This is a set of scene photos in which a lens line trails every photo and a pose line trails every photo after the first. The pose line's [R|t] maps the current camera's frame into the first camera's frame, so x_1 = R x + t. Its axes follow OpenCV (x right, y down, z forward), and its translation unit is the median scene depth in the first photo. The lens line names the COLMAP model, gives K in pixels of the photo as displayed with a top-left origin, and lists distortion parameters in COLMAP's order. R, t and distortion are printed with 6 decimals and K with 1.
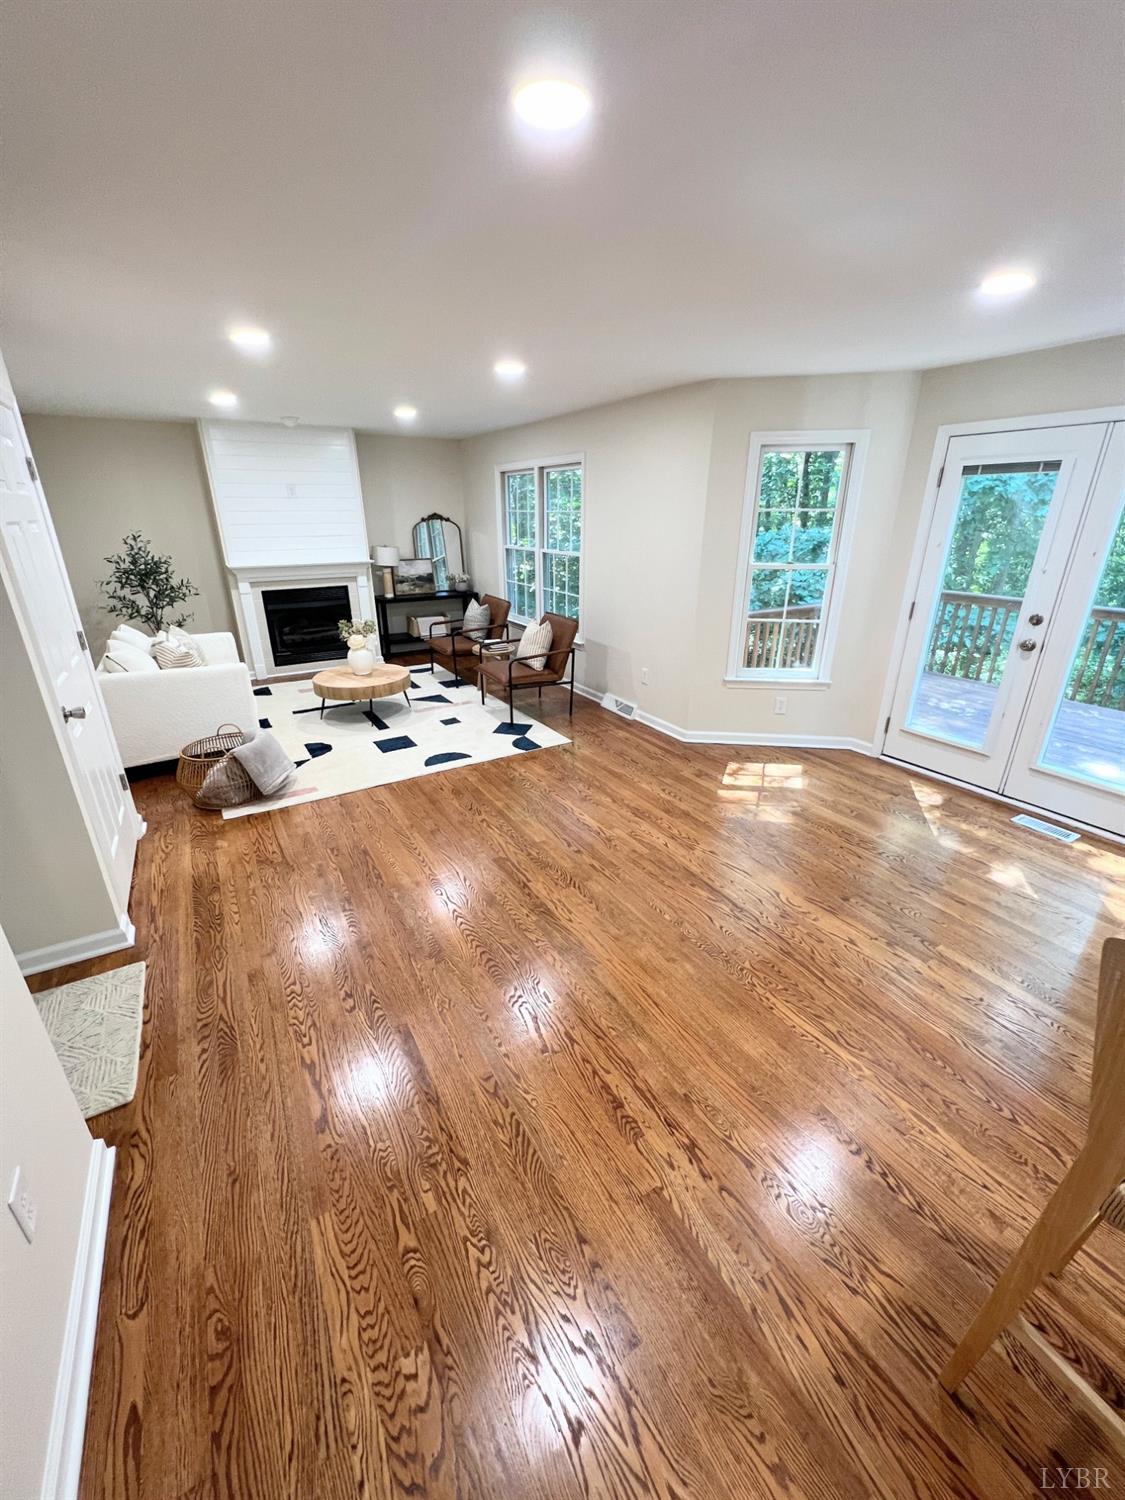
lens RADIAL K [[599.2, 0, 557.8], [0, 599.2, 745.5], [0, 0, 1]] dist [-0.001204, 0.000338]
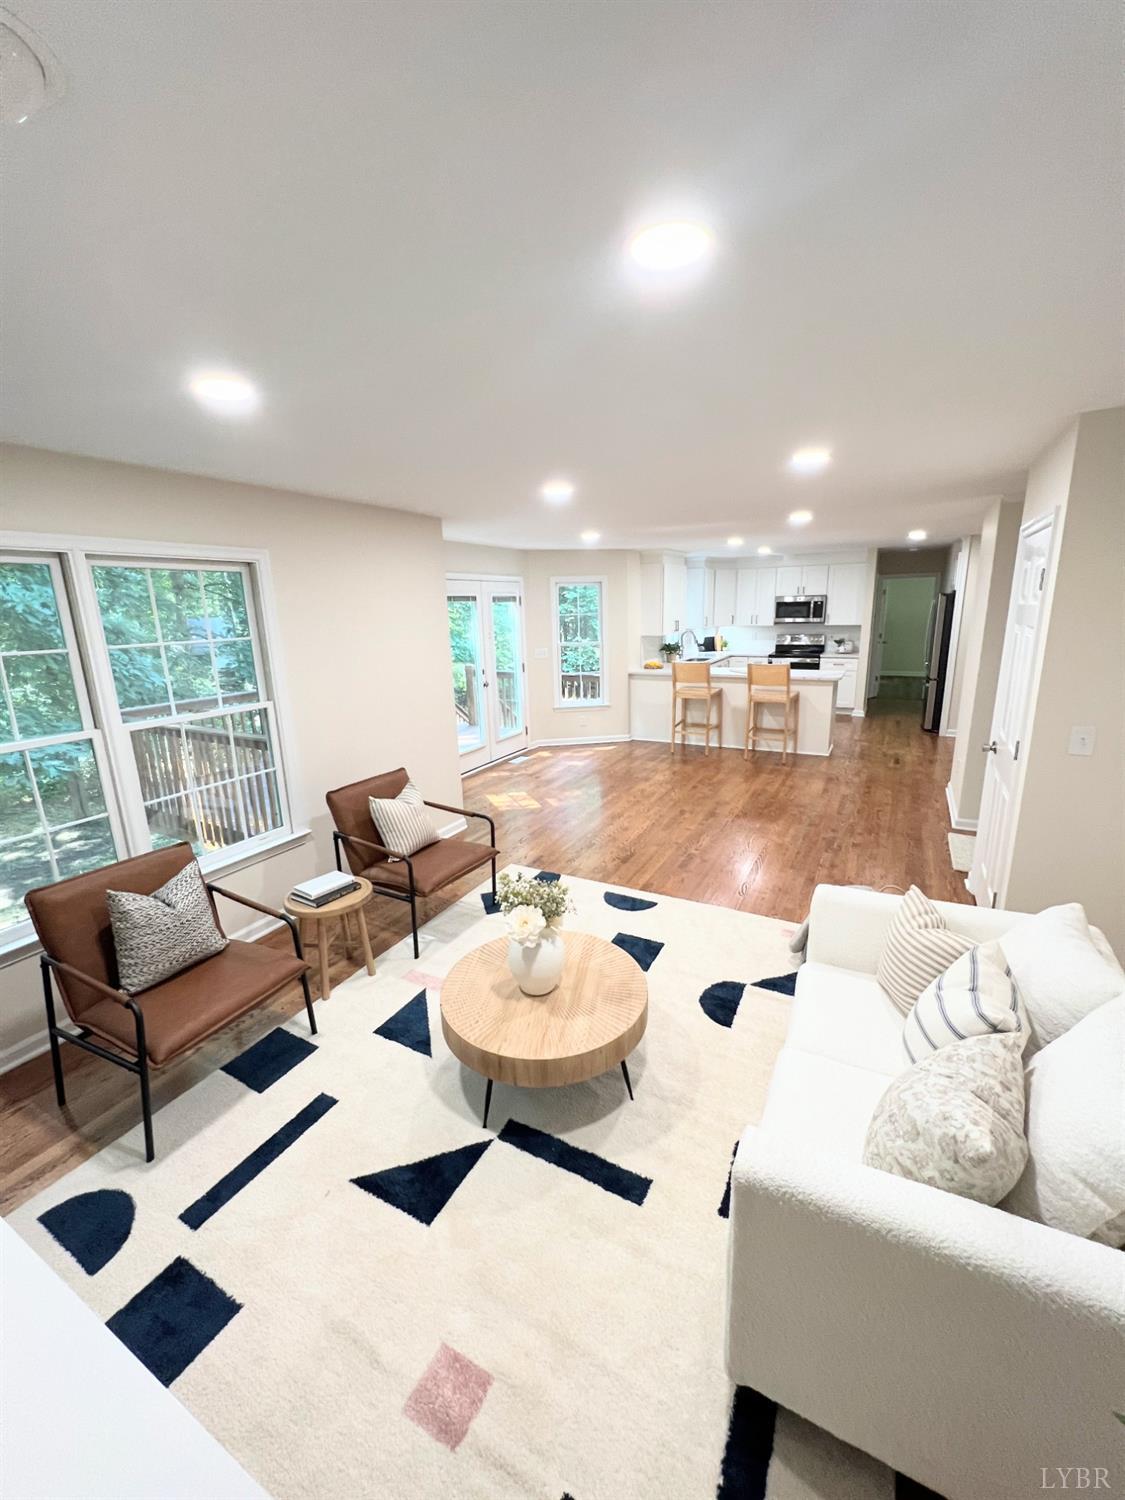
lens RADIAL K [[599.2, 0, 553.8], [0, 599.2, 747.9], [0, 0, 1]] dist [-0.001204, 0.000338]
pose [[-0.495964, -0.188006, 0.847746, -0.635990], [0.343260, 0.854314, 0.390283, -0.417202], [-0.797617, 0.484563, -0.359174, 0.998962]]
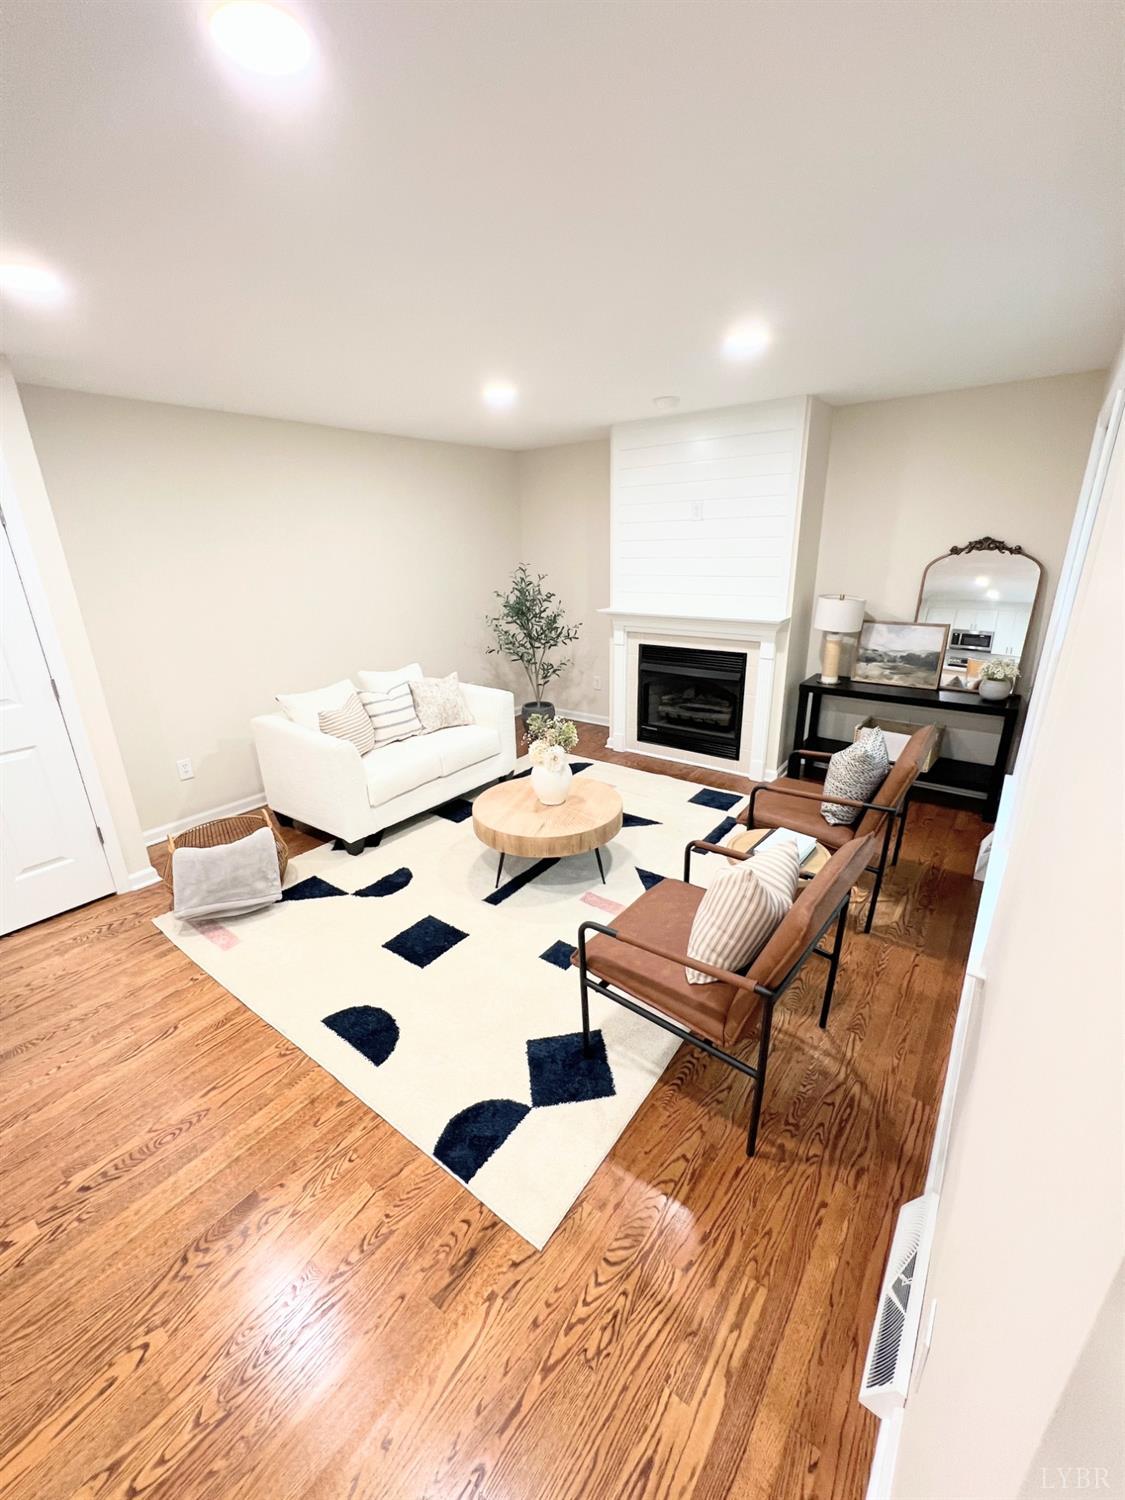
lens RADIAL K [[599.2, 0, 558.9], [0, 599.2, 744.4], [0, 0, 1]] dist [-0.001204, 0.000338]
pose [[0.375488, 0.291592, -0.879763, 0.192800], [-0.318316, 0.932053, 0.173064, -0.266297], [0.870450, 0.215059, 0.442793, 0.673189]]
